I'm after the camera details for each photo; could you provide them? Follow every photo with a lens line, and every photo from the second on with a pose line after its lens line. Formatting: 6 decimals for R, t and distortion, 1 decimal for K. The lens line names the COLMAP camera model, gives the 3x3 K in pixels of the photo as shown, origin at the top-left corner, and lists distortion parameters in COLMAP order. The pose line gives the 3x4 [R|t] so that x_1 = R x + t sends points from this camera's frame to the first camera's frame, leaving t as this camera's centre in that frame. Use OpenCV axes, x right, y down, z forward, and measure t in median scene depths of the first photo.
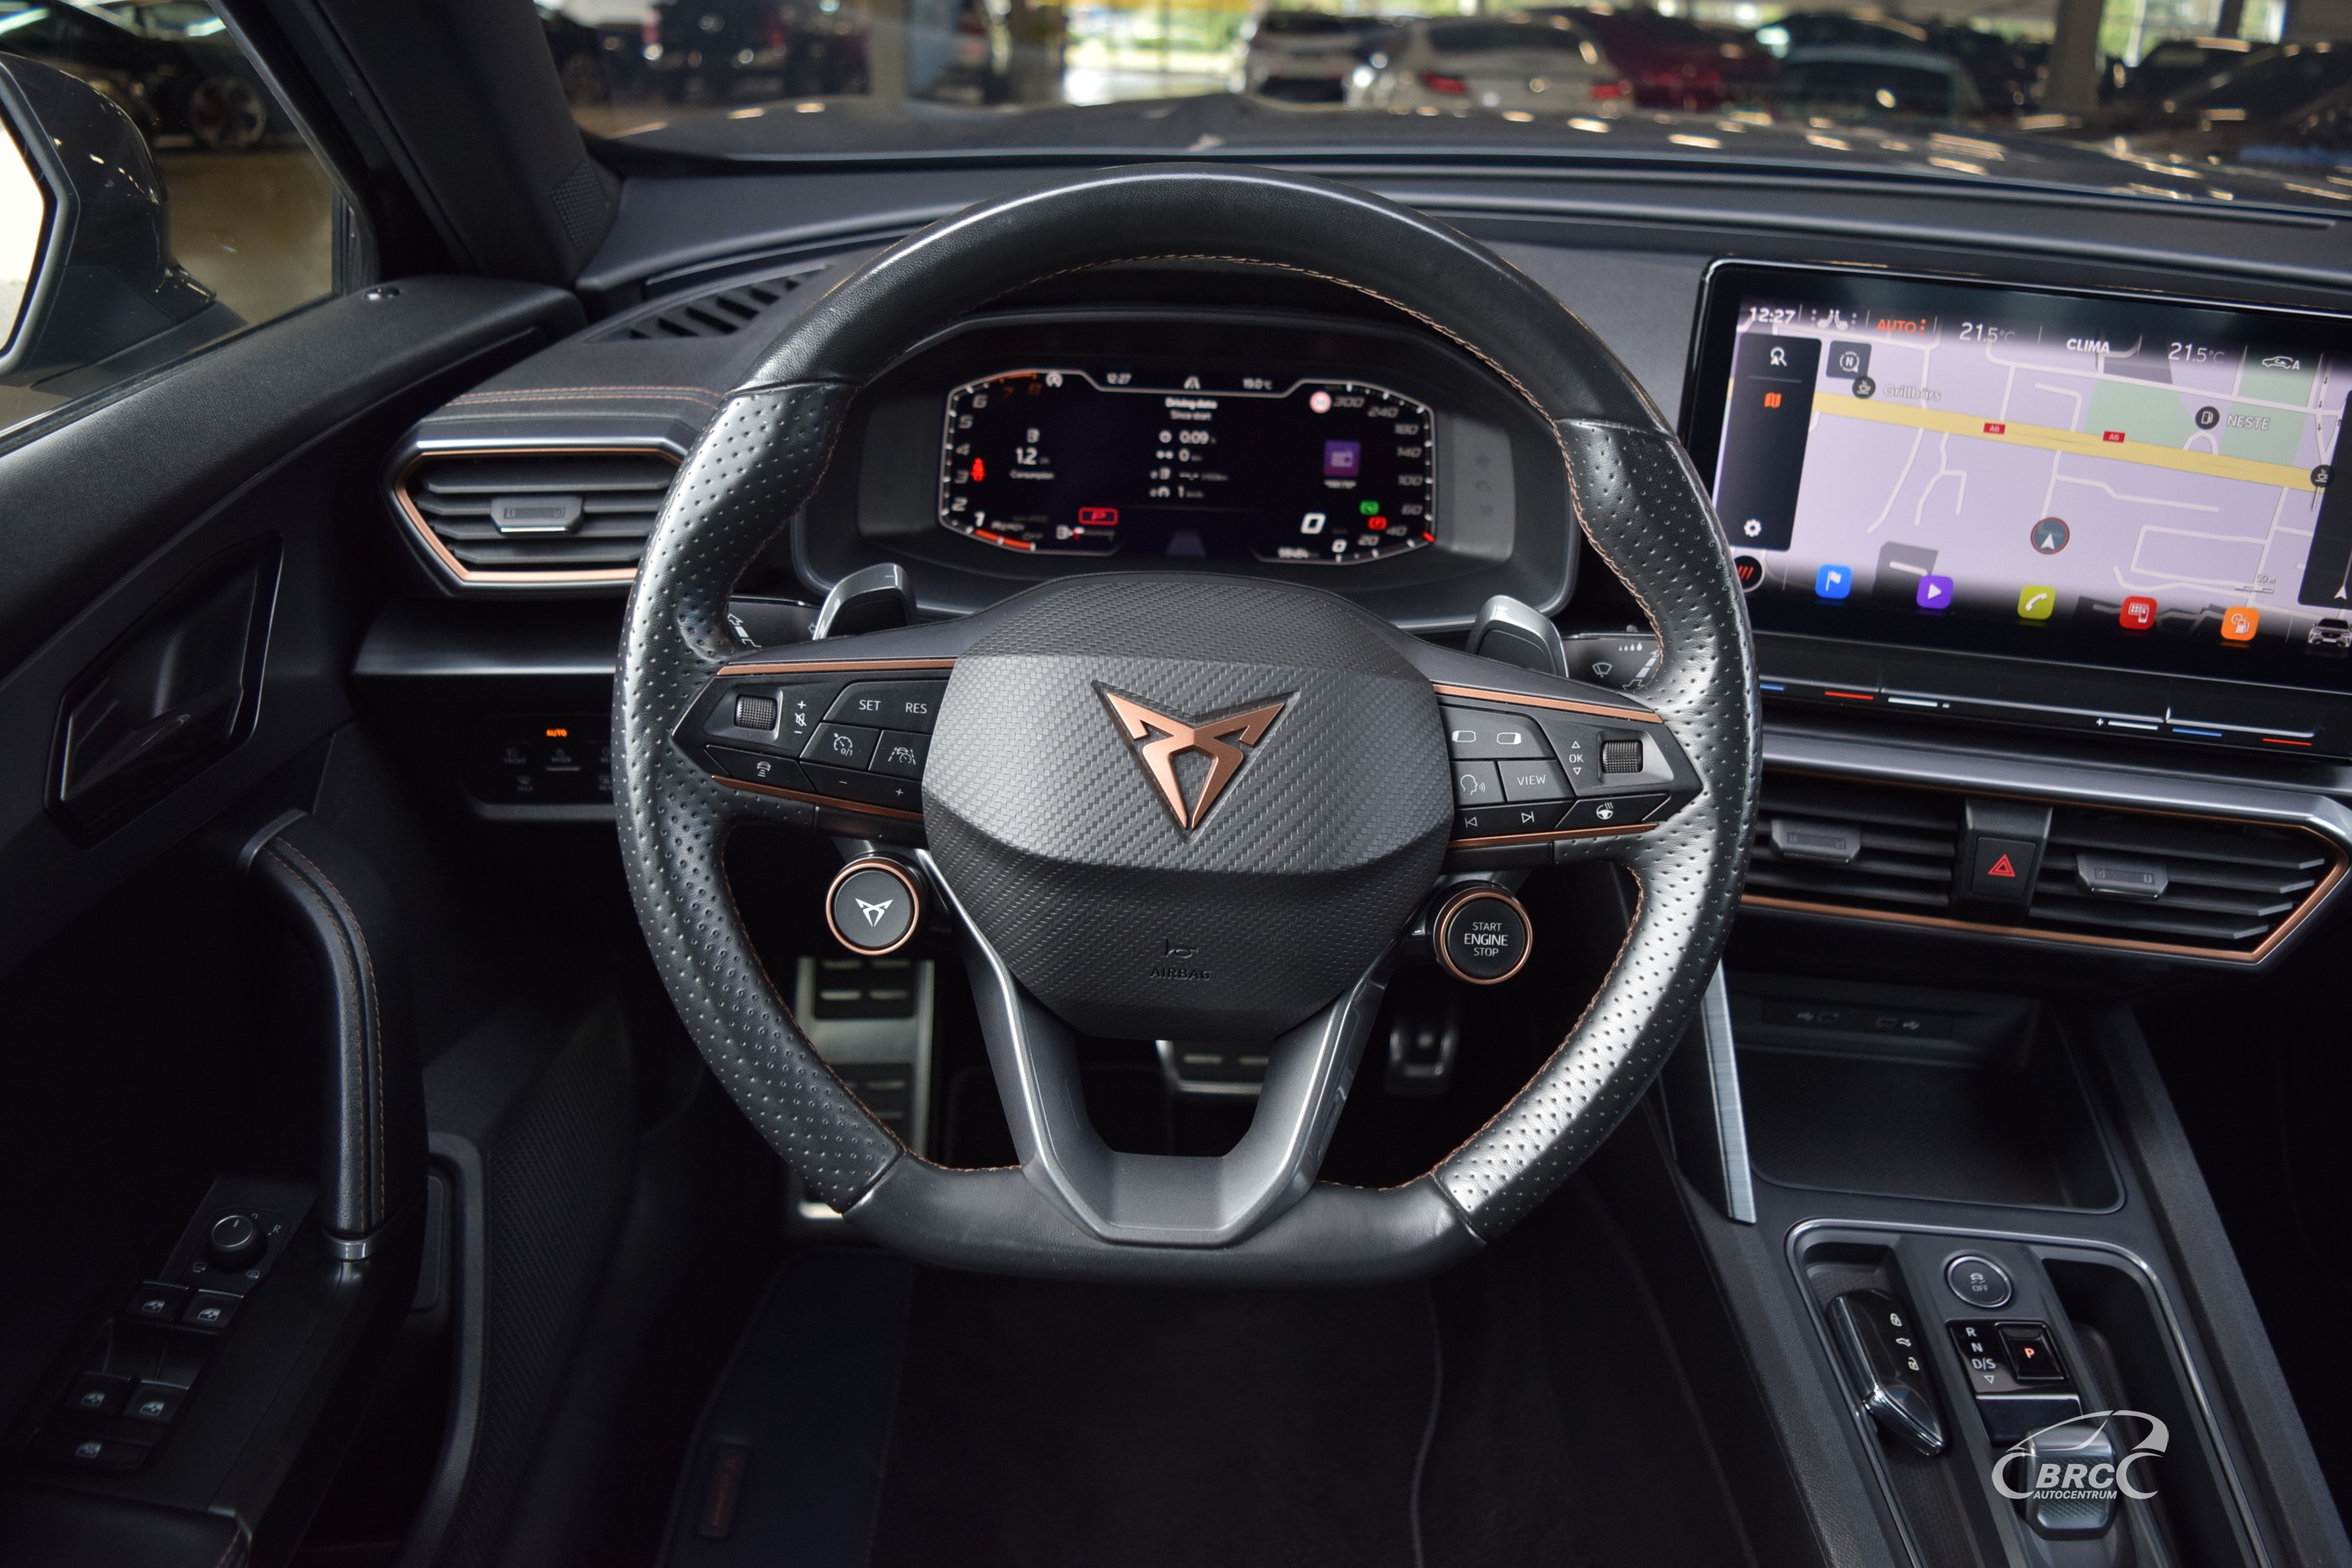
lens RADIAL K [[1795.4, 0, 1193.5], [0, 1795.4, 758.2], [0, 0, 1]] dist [-0.100168, 0.014888]
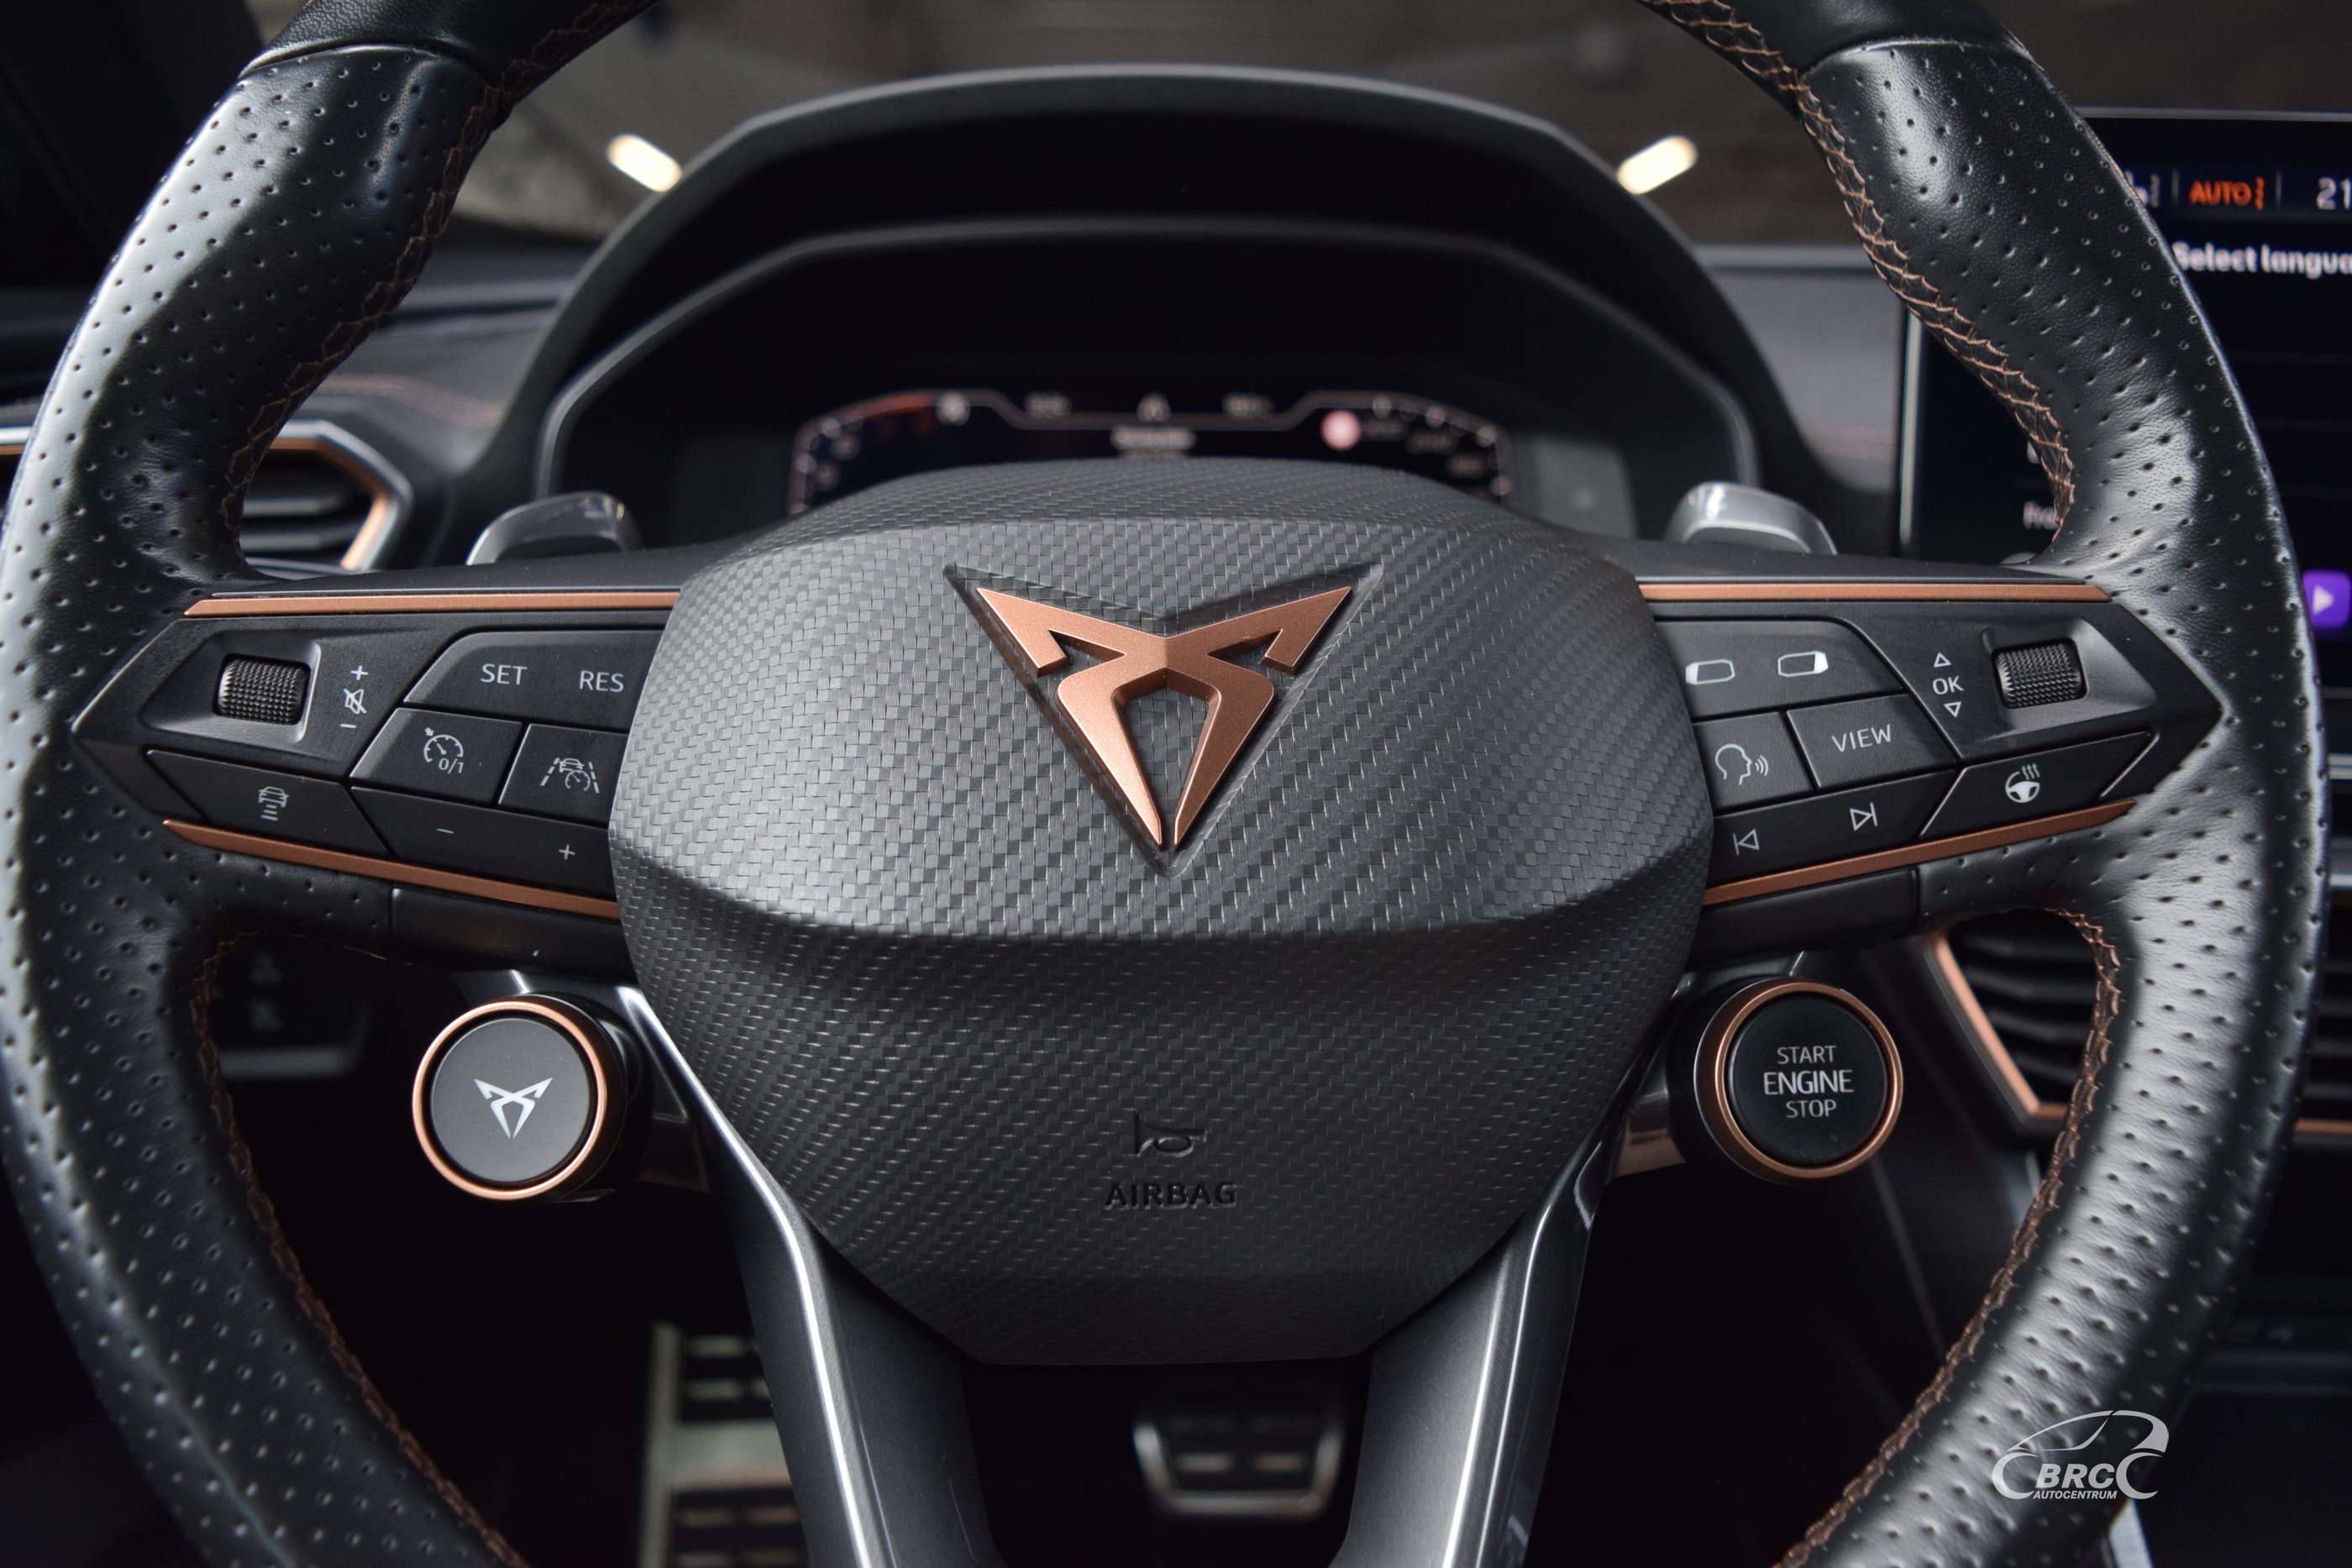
lens RADIAL K [[1795.4, 0, 1193.5], [0, 1795.4, 758.2], [0, 0, 1]] dist [-0.100168, 0.014888]
pose [[0.997722, -0.064743, 0.018939, -0.002358], [0.067345, 0.972080, -0.224778, 0.089096], [-0.003858, 0.225541, 0.974226, 0.414829]]
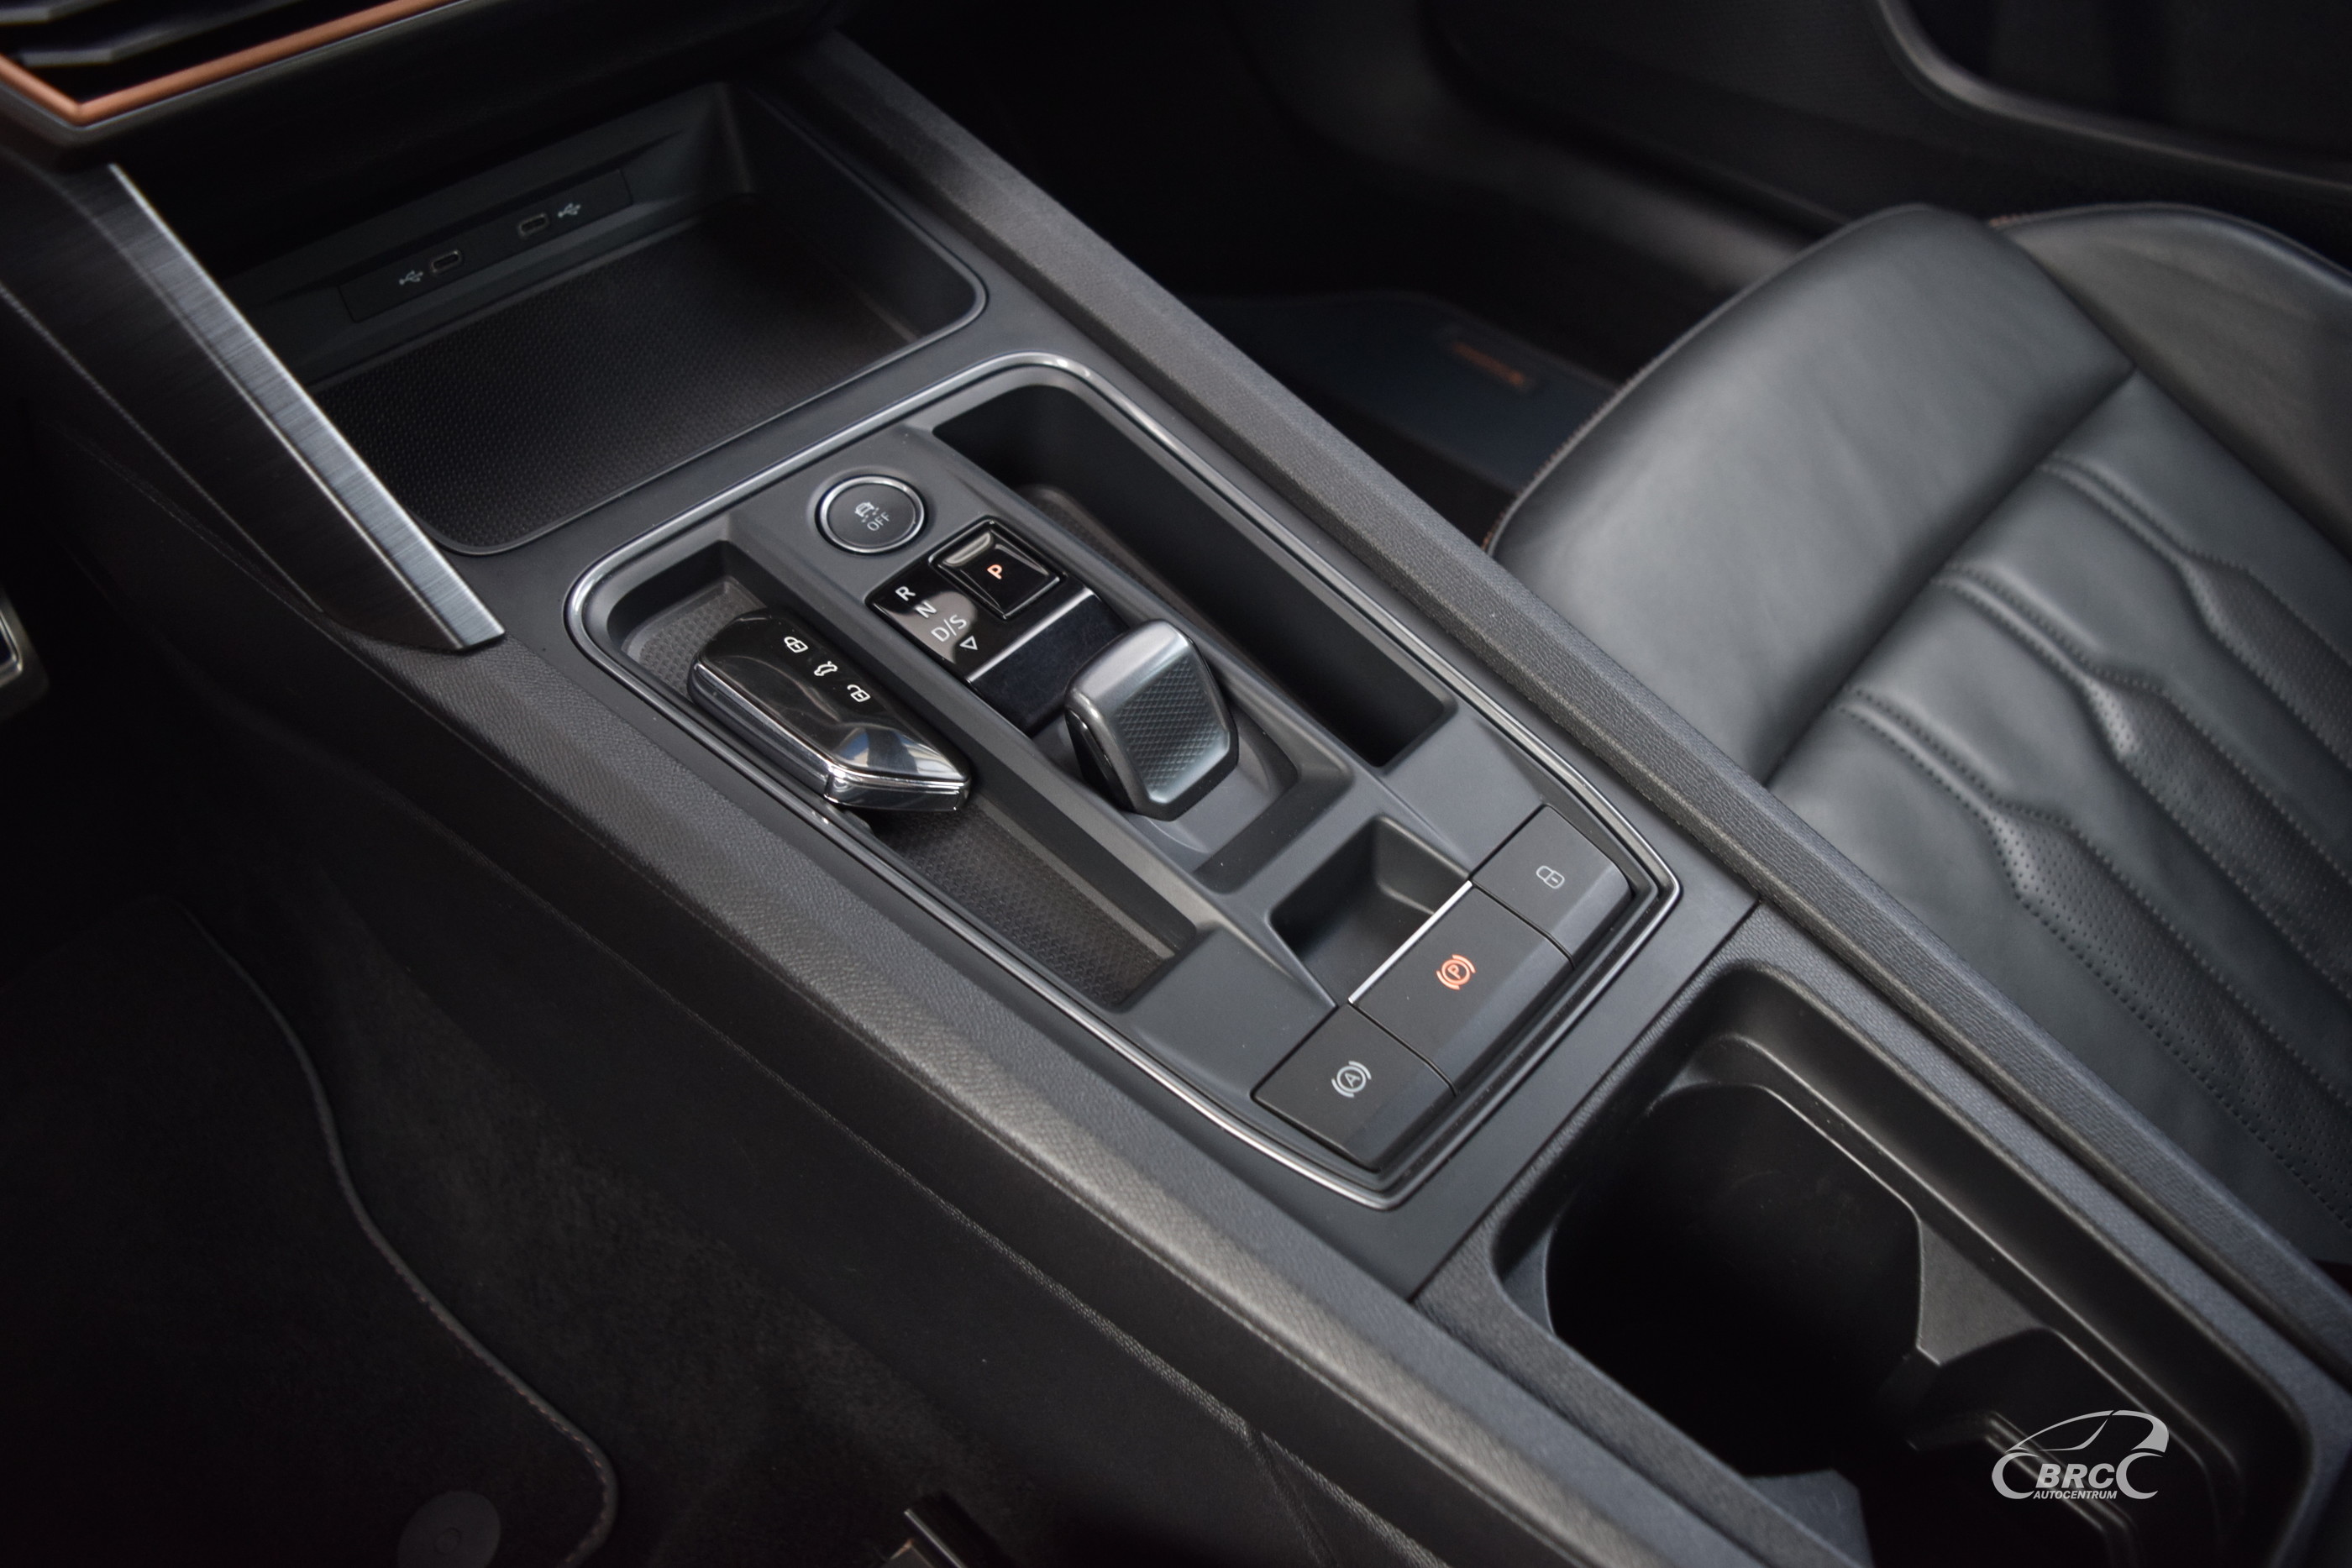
lens RADIAL K [[1795.4, 0, 1193.5], [0, 1795.4, 758.2], [0, 0, 1]] dist [-0.100168, 0.014888]
pose [[0.660093, -0.584569, 0.471759, 0.183111], [0.370746, 0.799728, 0.472209, 0.117262], [-0.653318, -0.136799, 0.744622, 0.458022]]
